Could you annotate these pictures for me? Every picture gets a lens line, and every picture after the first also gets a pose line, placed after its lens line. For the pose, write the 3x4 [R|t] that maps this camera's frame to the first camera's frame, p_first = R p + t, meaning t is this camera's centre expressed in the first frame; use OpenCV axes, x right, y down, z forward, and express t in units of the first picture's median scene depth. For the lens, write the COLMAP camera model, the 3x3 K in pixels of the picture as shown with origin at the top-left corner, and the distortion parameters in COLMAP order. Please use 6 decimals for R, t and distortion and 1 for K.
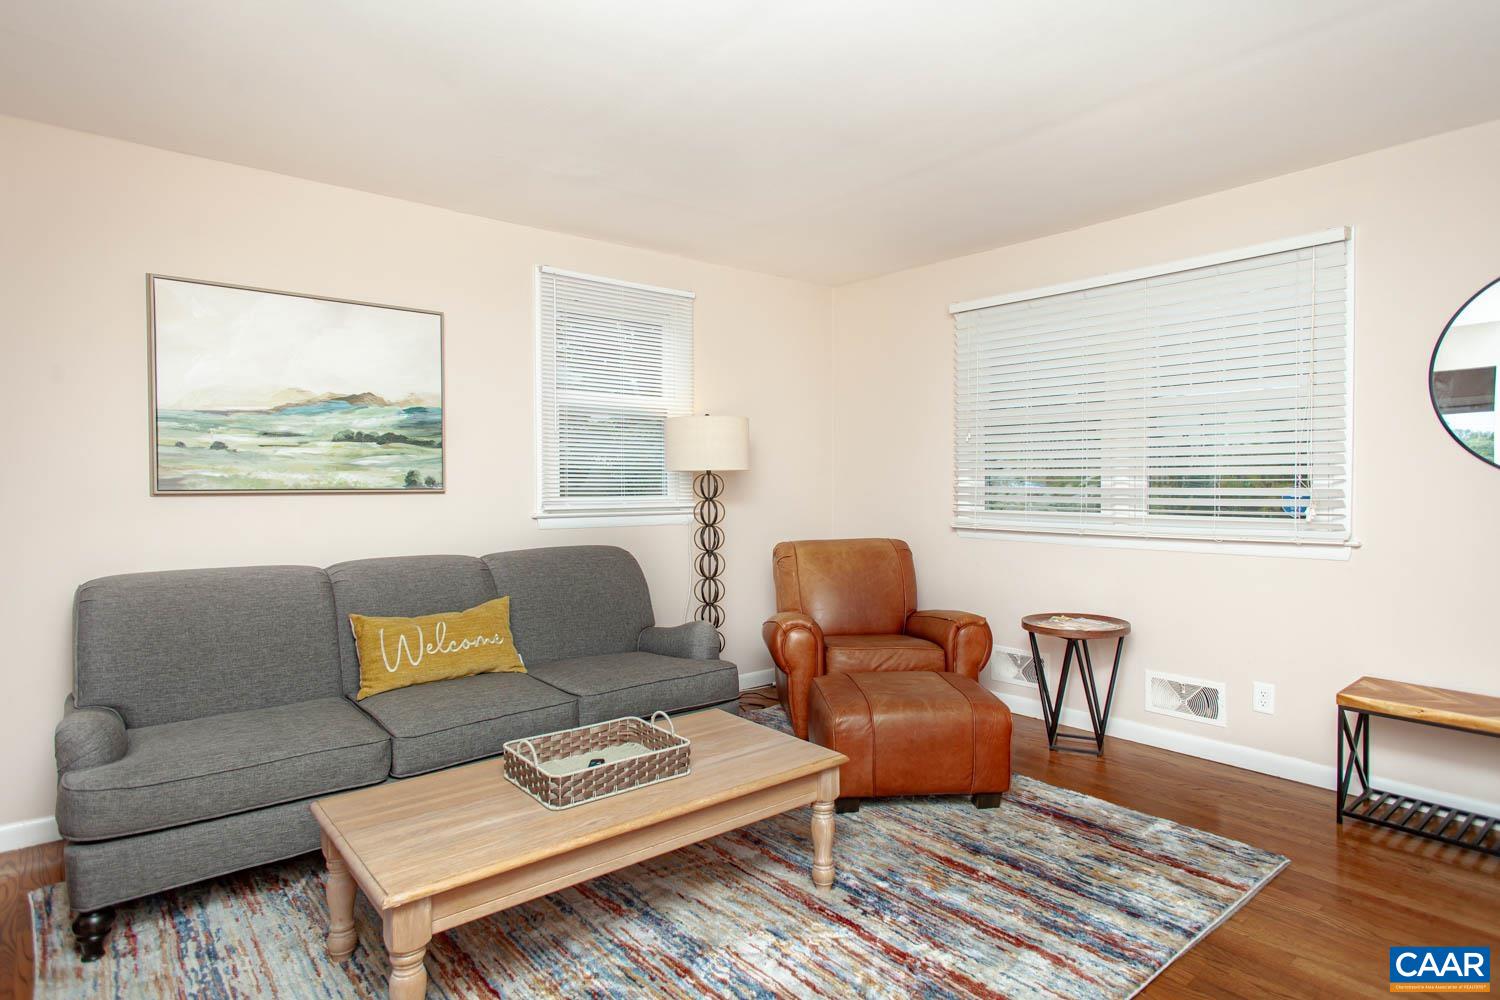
lens RADIAL K [[841.4, 0, 743.3], [0, 841.4, 497.5], [0, 0, 1]] dist [0.029603, -0.007869]
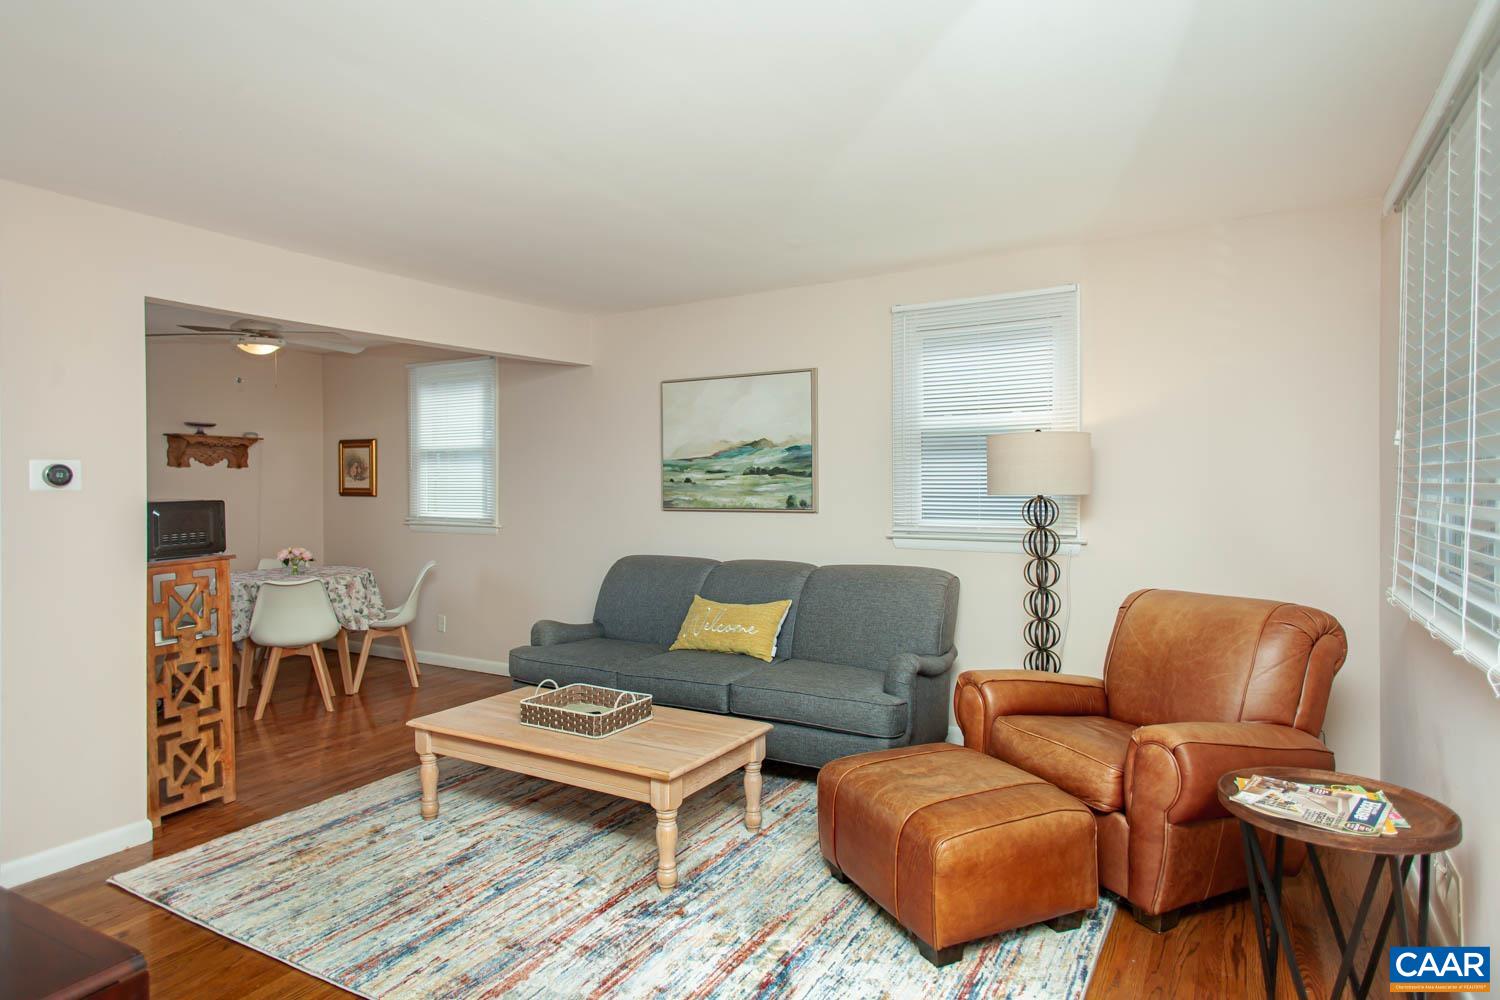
lens RADIAL K [[841.4, 0, 743.0], [0, 841.4, 486.9], [0, 0, 1]] dist [0.029603, -0.007869]
pose [[0.309948, 0.004258, -0.950744, 0.857591], [-0.011773, 0.999930, 0.000640, -0.046423], [0.950681, 0.010994, 0.309977, 0.551154]]
